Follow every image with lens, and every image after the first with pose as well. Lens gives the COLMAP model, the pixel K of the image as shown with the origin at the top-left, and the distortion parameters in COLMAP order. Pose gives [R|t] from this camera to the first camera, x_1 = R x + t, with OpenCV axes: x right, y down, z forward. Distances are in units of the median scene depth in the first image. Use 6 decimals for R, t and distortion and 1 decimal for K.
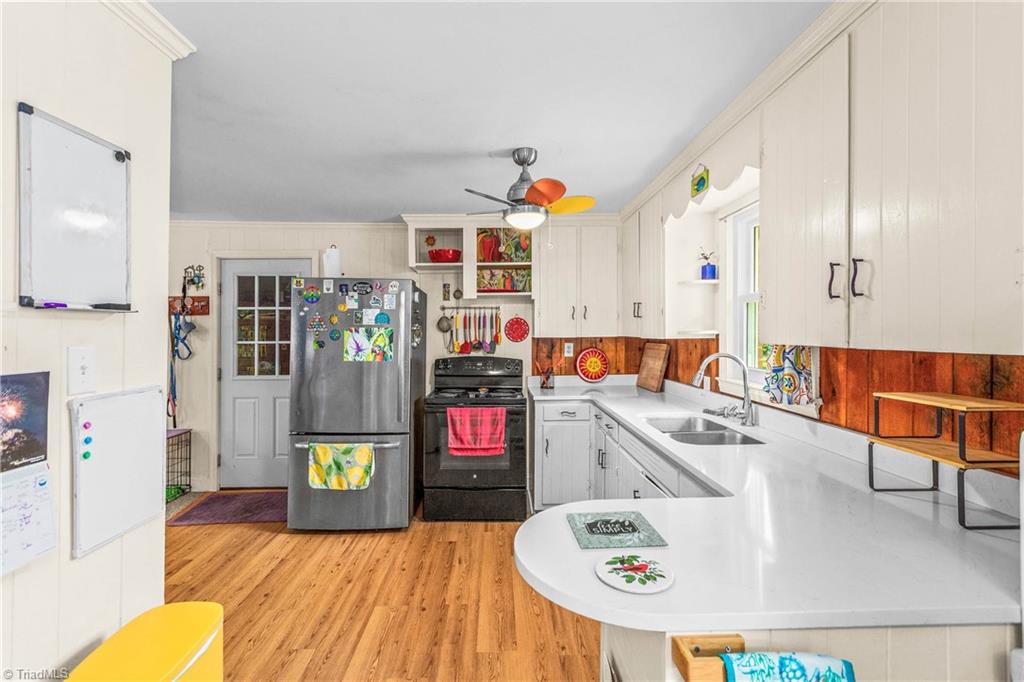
lens RADIAL K [[464.5, 0, 506.6], [0, 464.5, 332.9], [0, 0, 1]] dist [0.001626, 0.000425]
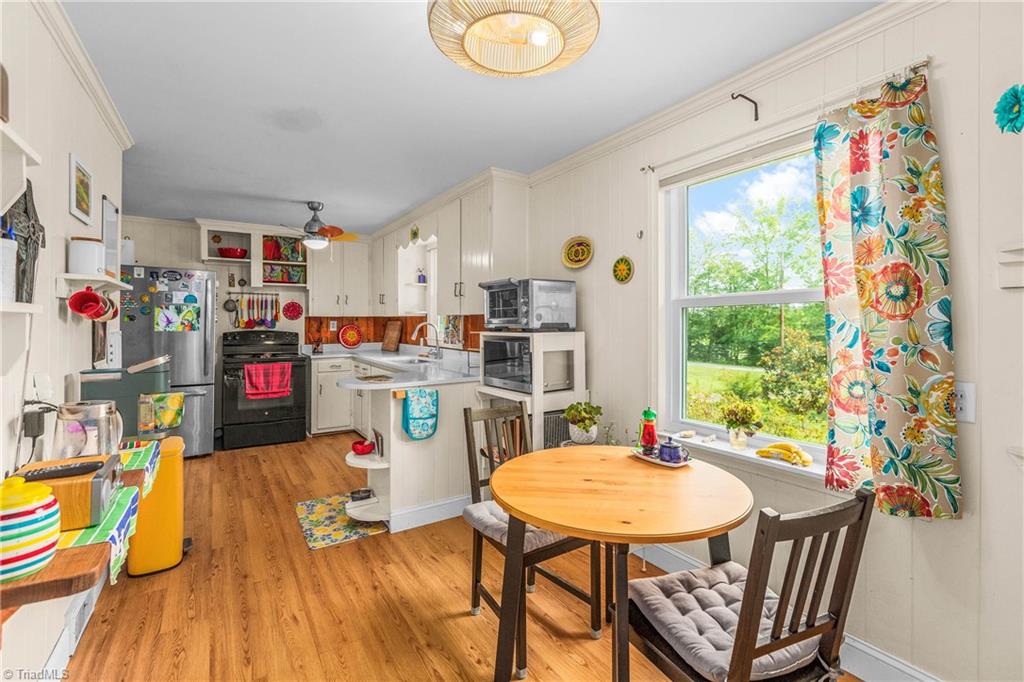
lens RADIAL K [[457.2, 0, 516.4], [0, 457.2, 327.6], [0, 0, 1]] dist [0.000857, 0.000134]
pose [[0.846070, -0.000494, 0.533071, -0.148366], [-0.004680, 0.999954, 0.008356, 0.029521], [-0.533051, -0.009565, 0.846029, -0.517640]]
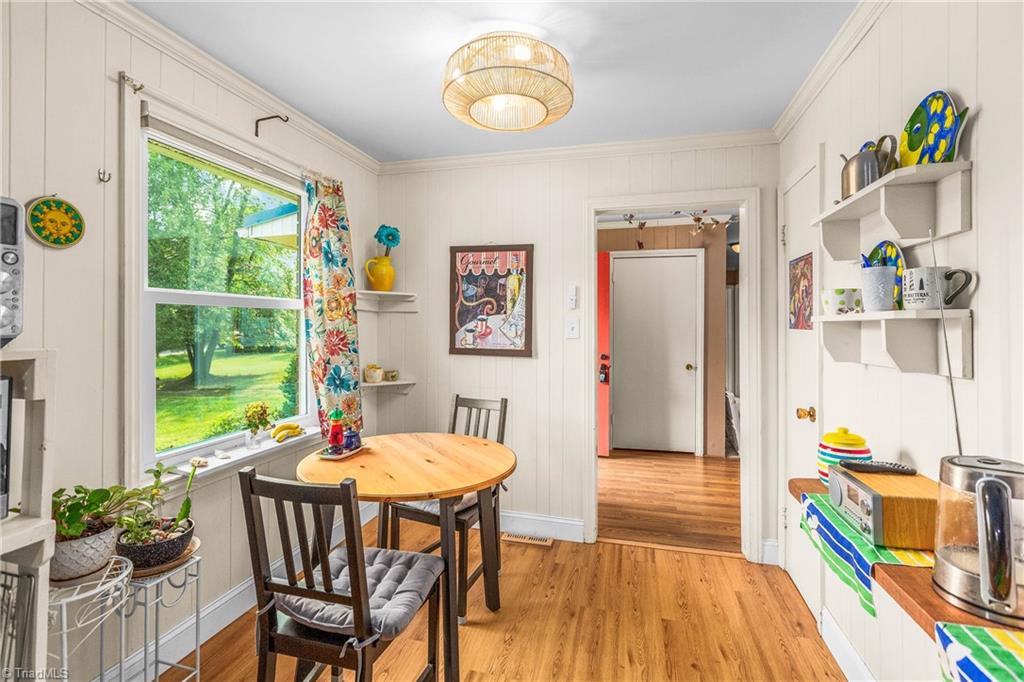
lens RADIAL K [[464.5, 0, 506.6], [0, 464.5, 332.9], [0, 0, 1]] dist [0.001626, 0.000425]
pose [[-0.960262, -0.006151, 0.279034, -0.091025], [-0.003503, 0.999944, 0.009988, 0.030052], [-0.279080, 0.008614, -0.960229, 0.233201]]
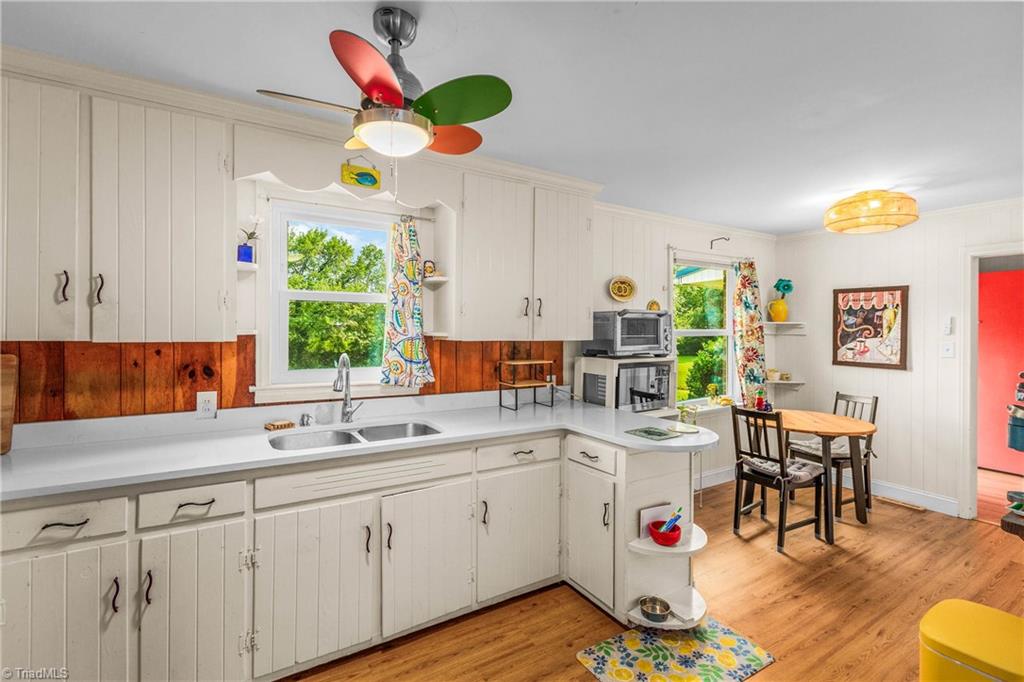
lens RADIAL K [[464.5, 0, 506.6], [0, 464.5, 332.9], [0, 0, 1]] dist [0.001626, 0.000425]
pose [[-0.510838, -0.004726, 0.859664, -0.341872], [-0.004769, 0.999985, 0.002664, -0.002315], [-0.859664, -0.002739, -0.510853, 0.755450]]
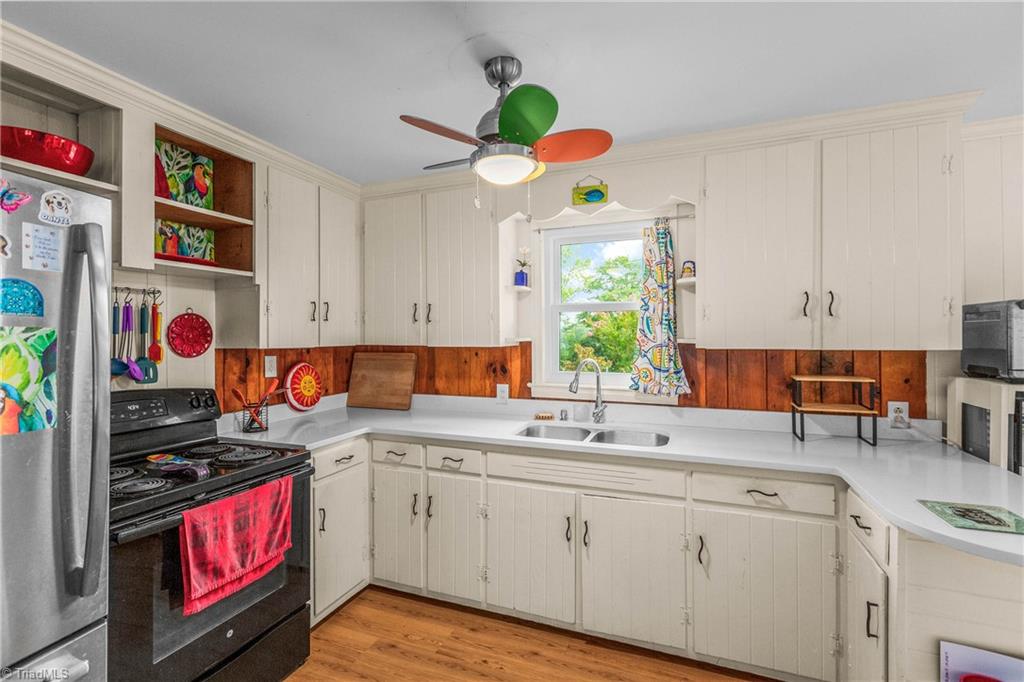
lens RADIAL K [[455.3, 0, 508.1], [0, 455.3, 337.5], [0, 0, 1]] dist [-0.000106, 0.000119]
pose [[0.381146, 0.002036, 0.924513, -0.357734], [0.003146, 0.999989, -0.003499, -0.001405], [-0.924510, 0.004242, 0.381135, 0.483509]]
